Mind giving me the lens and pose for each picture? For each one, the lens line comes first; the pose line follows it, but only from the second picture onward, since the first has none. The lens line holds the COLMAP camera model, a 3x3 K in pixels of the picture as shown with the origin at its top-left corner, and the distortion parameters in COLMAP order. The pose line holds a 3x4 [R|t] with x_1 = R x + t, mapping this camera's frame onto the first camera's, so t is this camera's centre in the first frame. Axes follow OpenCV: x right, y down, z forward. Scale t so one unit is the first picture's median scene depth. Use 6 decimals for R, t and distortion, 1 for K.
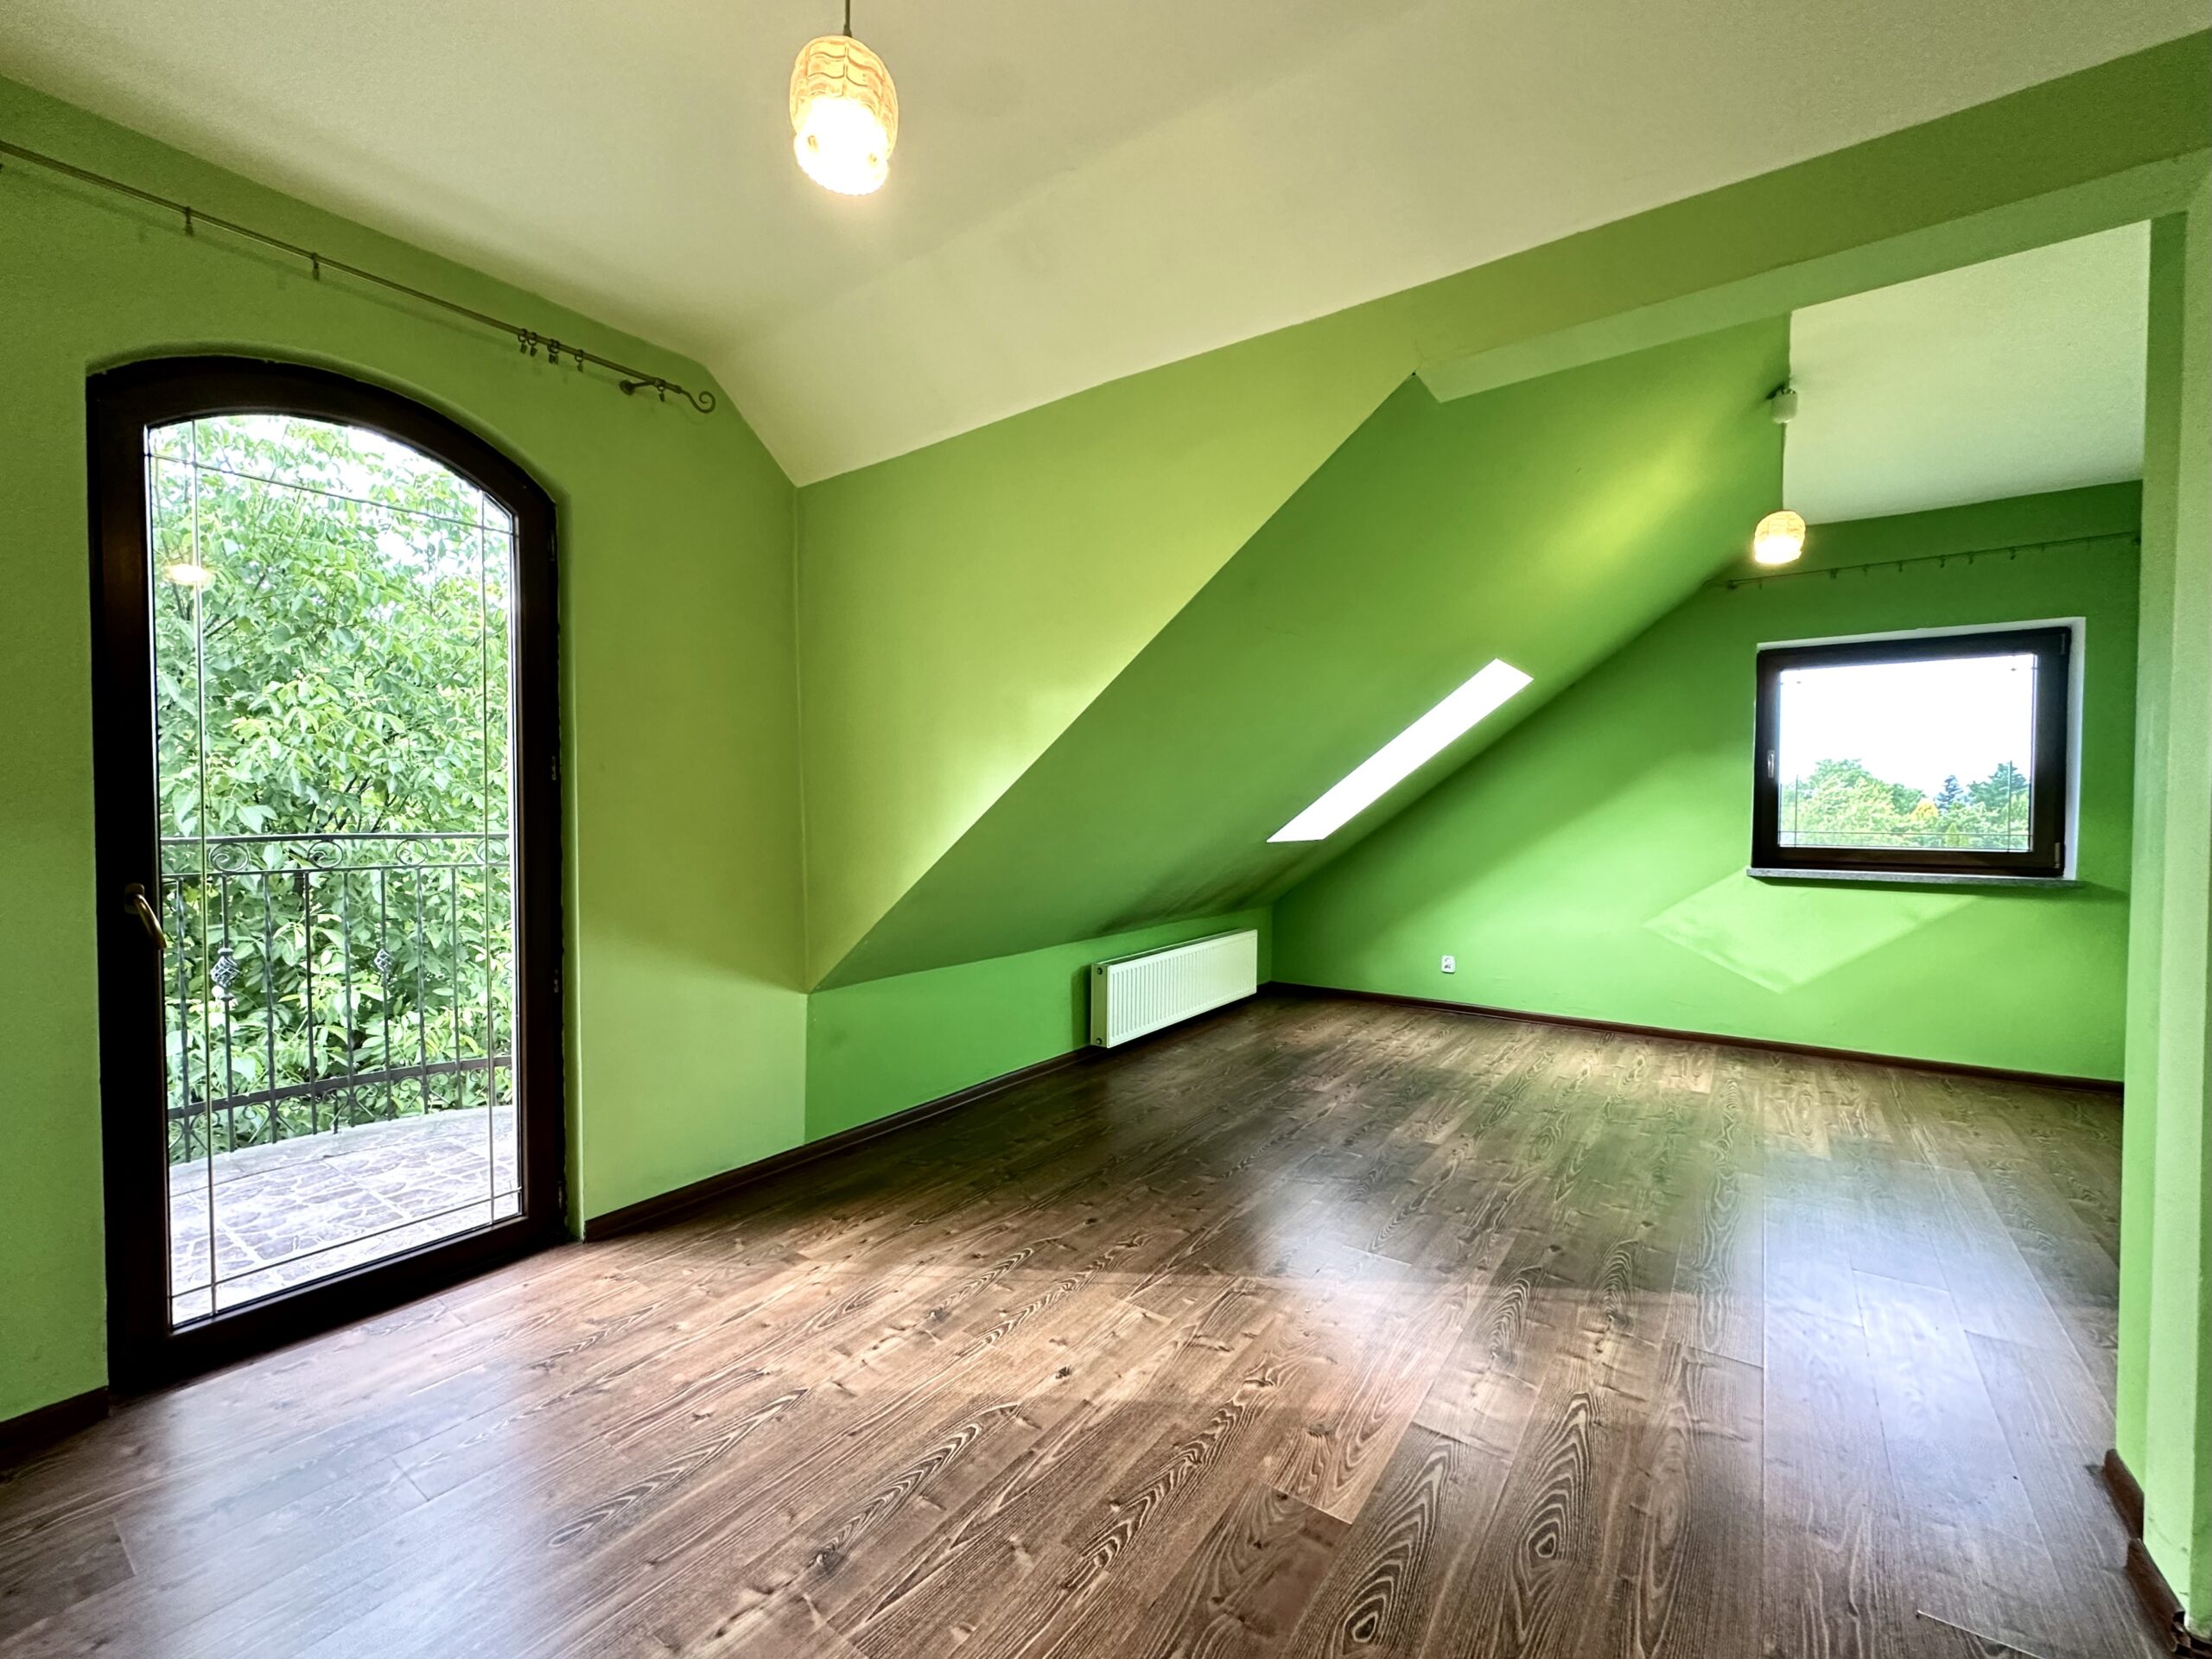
lens RADIAL K [[881.1, 0, 1106.0], [0, 881.1, 829.5], [0, 0, 1]] dist [-0.001465, 0.000408]
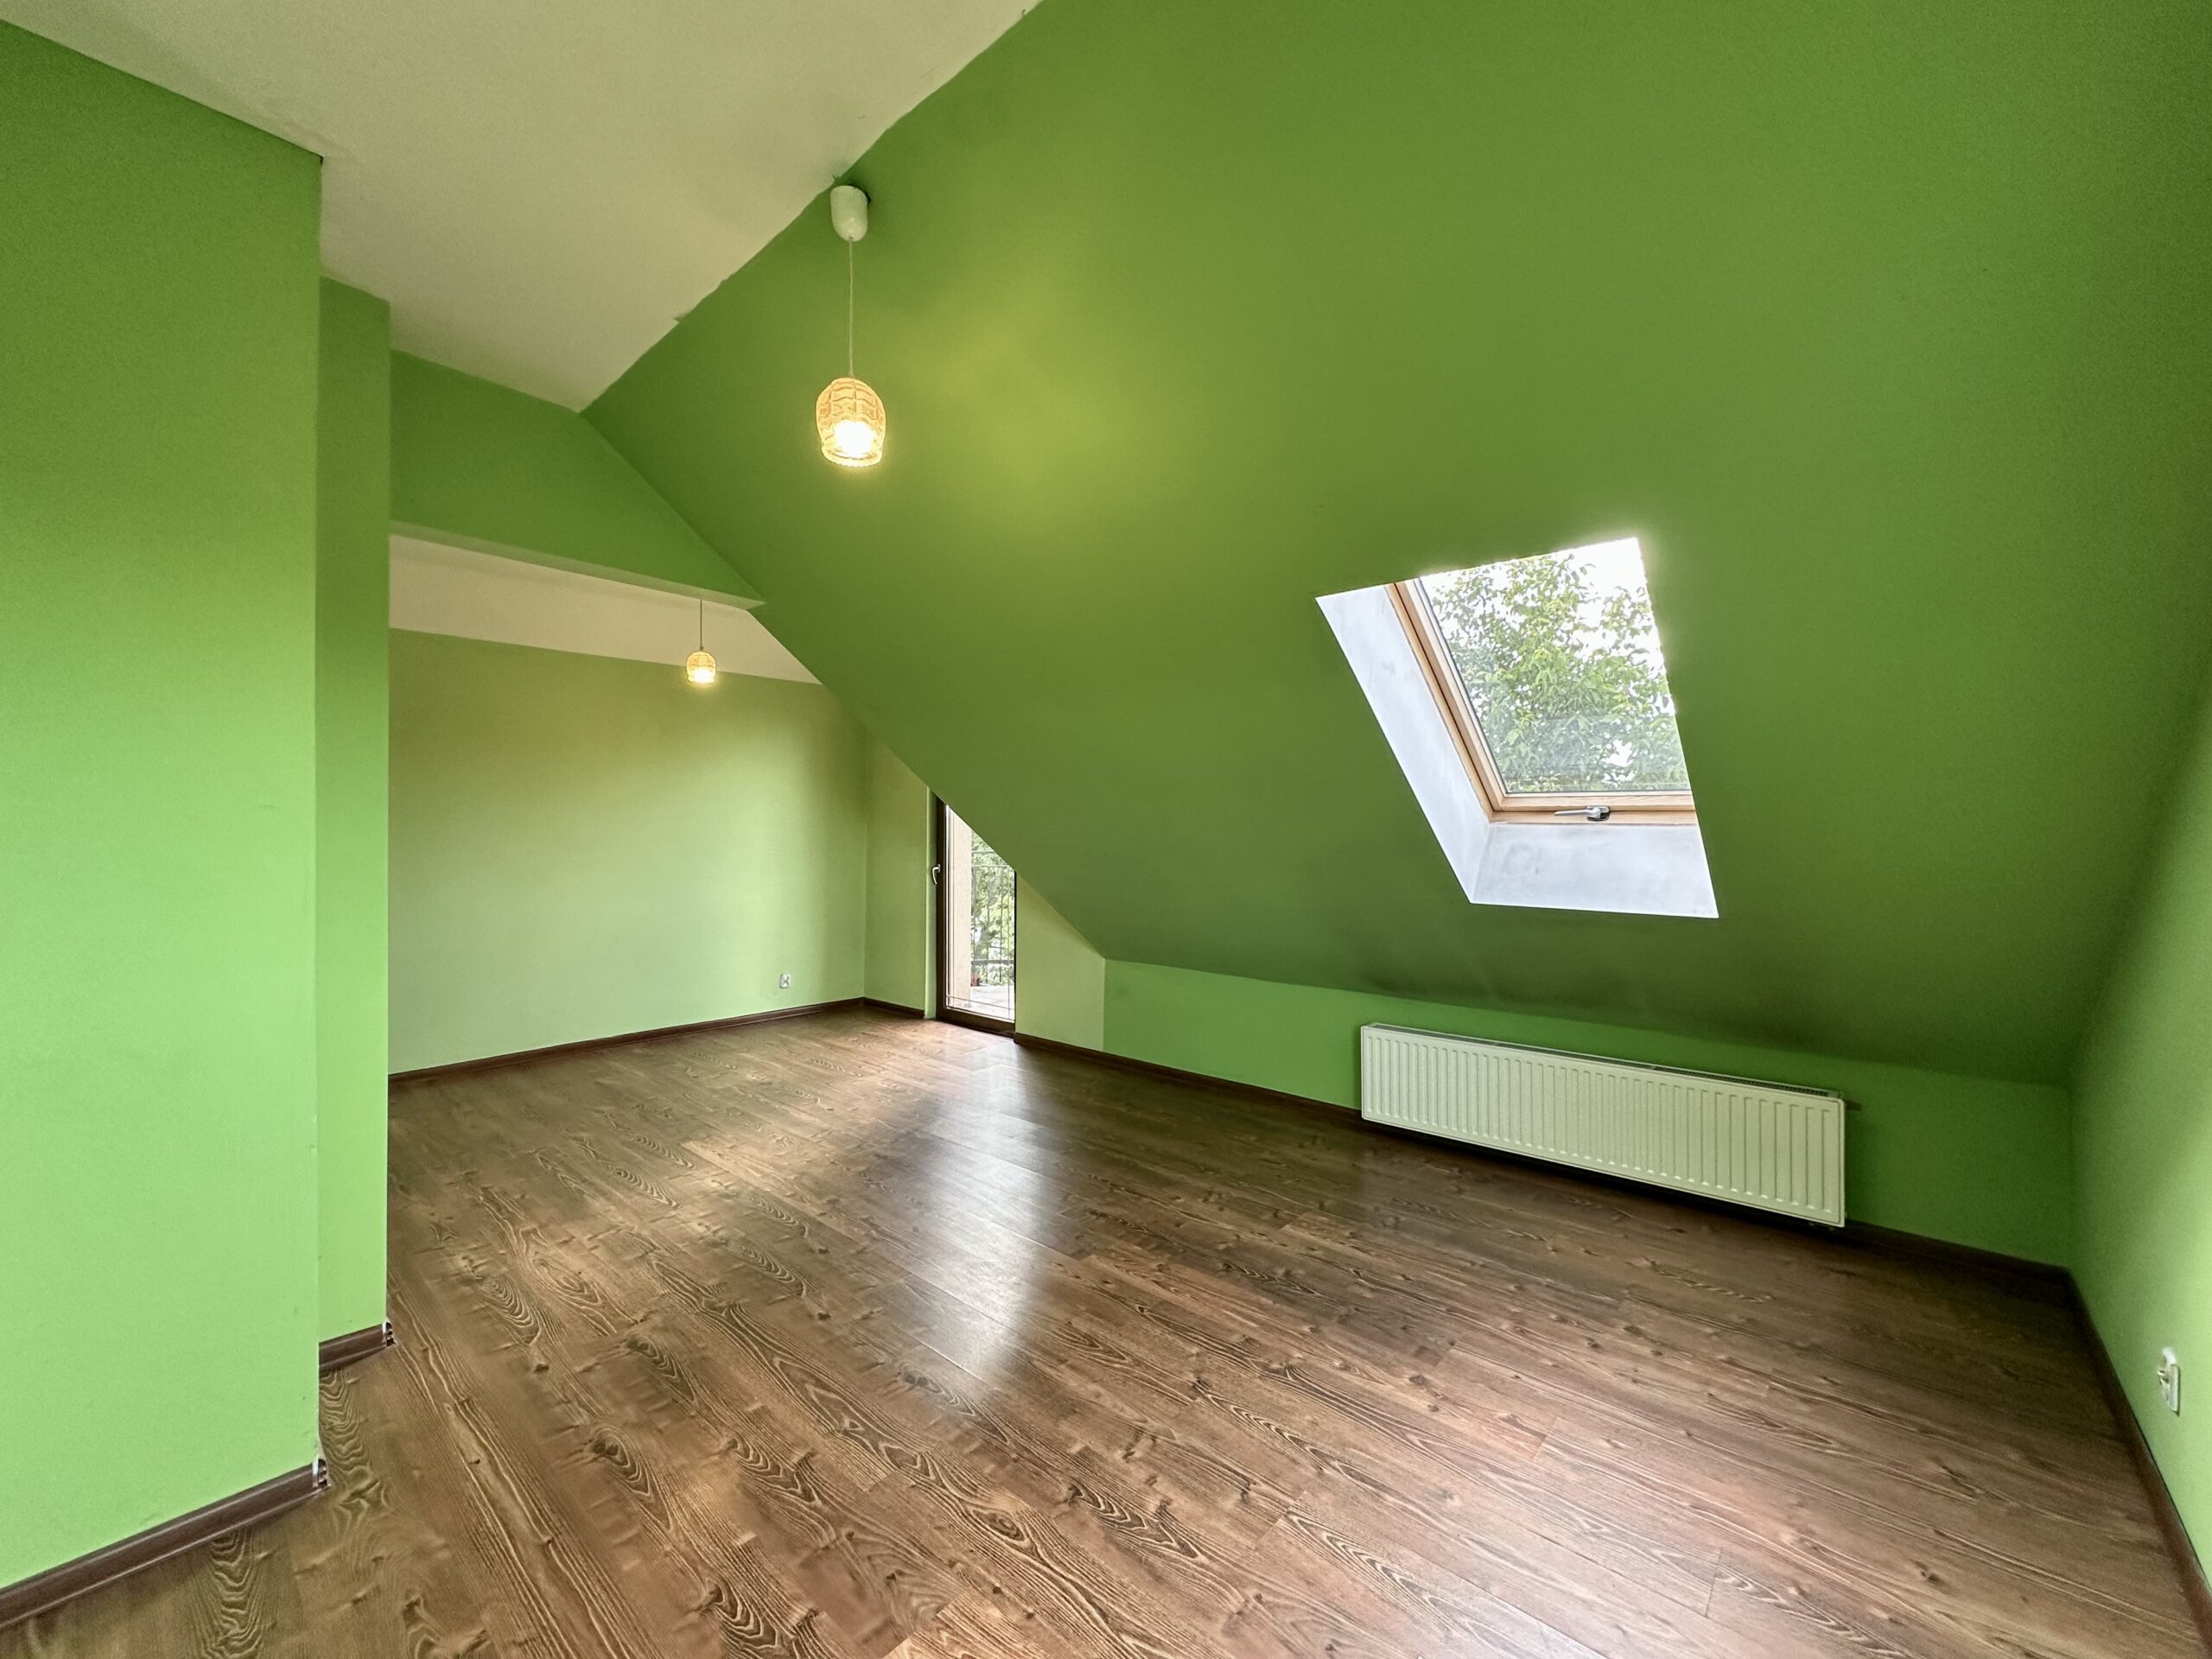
lens RADIAL K [[881.1, 0, 1106.0], [0, 881.1, 829.5], [0, 0, 1]] dist [-0.001465, 0.000408]
pose [[-0.086378, -0.005443, -0.996248, 1.075174], [-0.028045, 0.999602, -0.003030, -0.031670], [0.995868, 0.027678, -0.086496, 0.983713]]
